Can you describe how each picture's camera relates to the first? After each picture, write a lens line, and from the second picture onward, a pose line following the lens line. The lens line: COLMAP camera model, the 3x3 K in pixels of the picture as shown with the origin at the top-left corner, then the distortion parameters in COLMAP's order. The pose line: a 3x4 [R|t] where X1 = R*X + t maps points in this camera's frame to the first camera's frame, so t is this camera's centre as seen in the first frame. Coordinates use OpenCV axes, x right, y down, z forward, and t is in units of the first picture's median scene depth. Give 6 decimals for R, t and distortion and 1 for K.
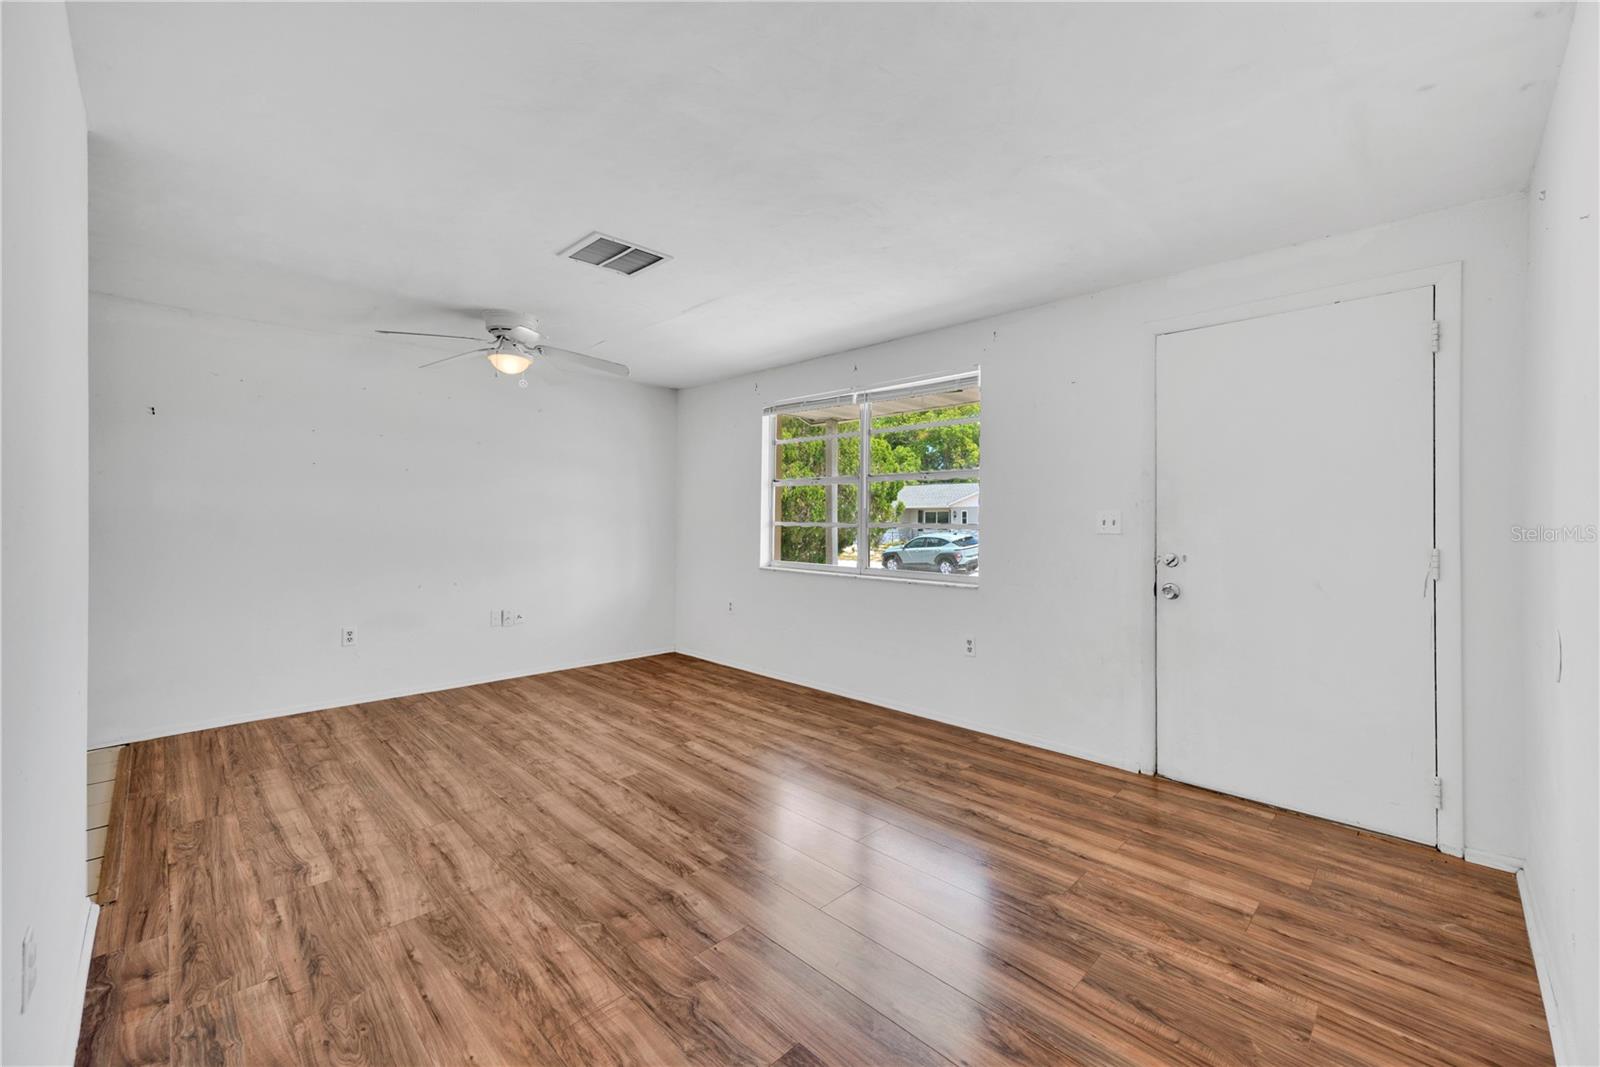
lens RADIAL K [[643.9, 0, 808.8], [0, 643.9, 515.5], [0, 0, 1]] dist [0.001717, 0.000709]
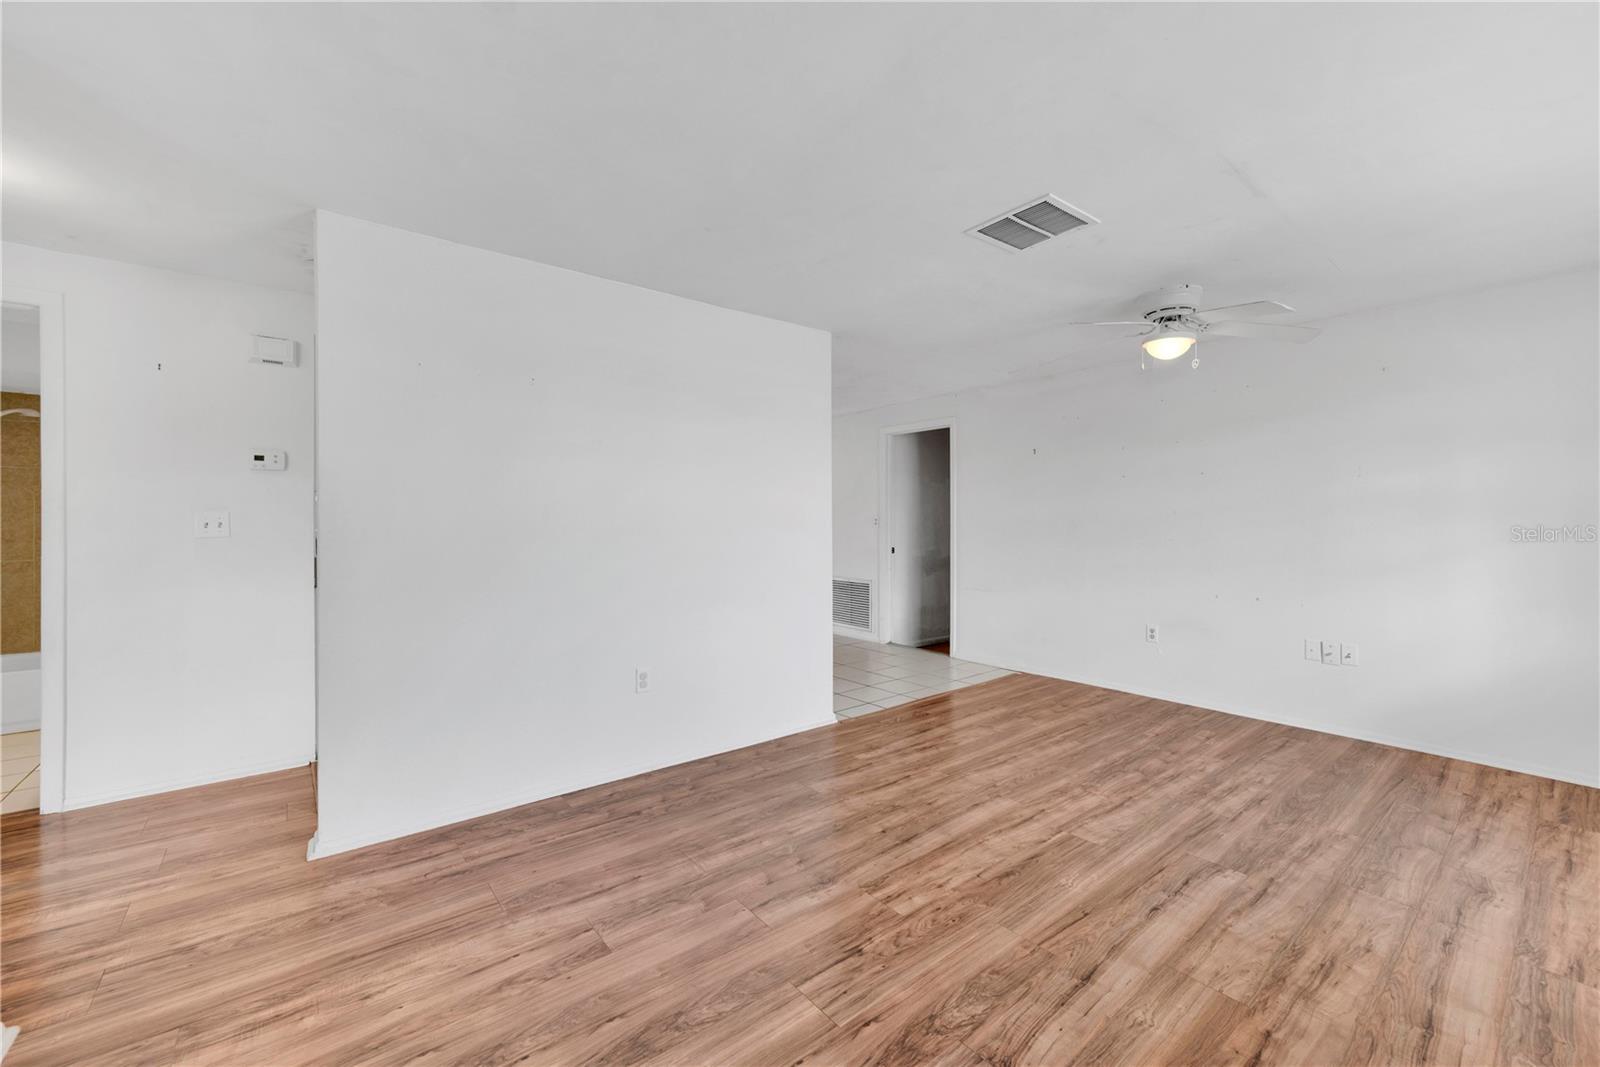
lens RADIAL K [[643.9, 0, 810.0], [0, 643.9, 528.6], [0, 0, 1]] dist [0.001717, 0.000709]
pose [[-0.105219, 0.005847, -0.994432, 0.563429], [0.007955, 0.999956, 0.005038, 0.001690], [0.994417, -0.007380, -0.105261, 0.731180]]
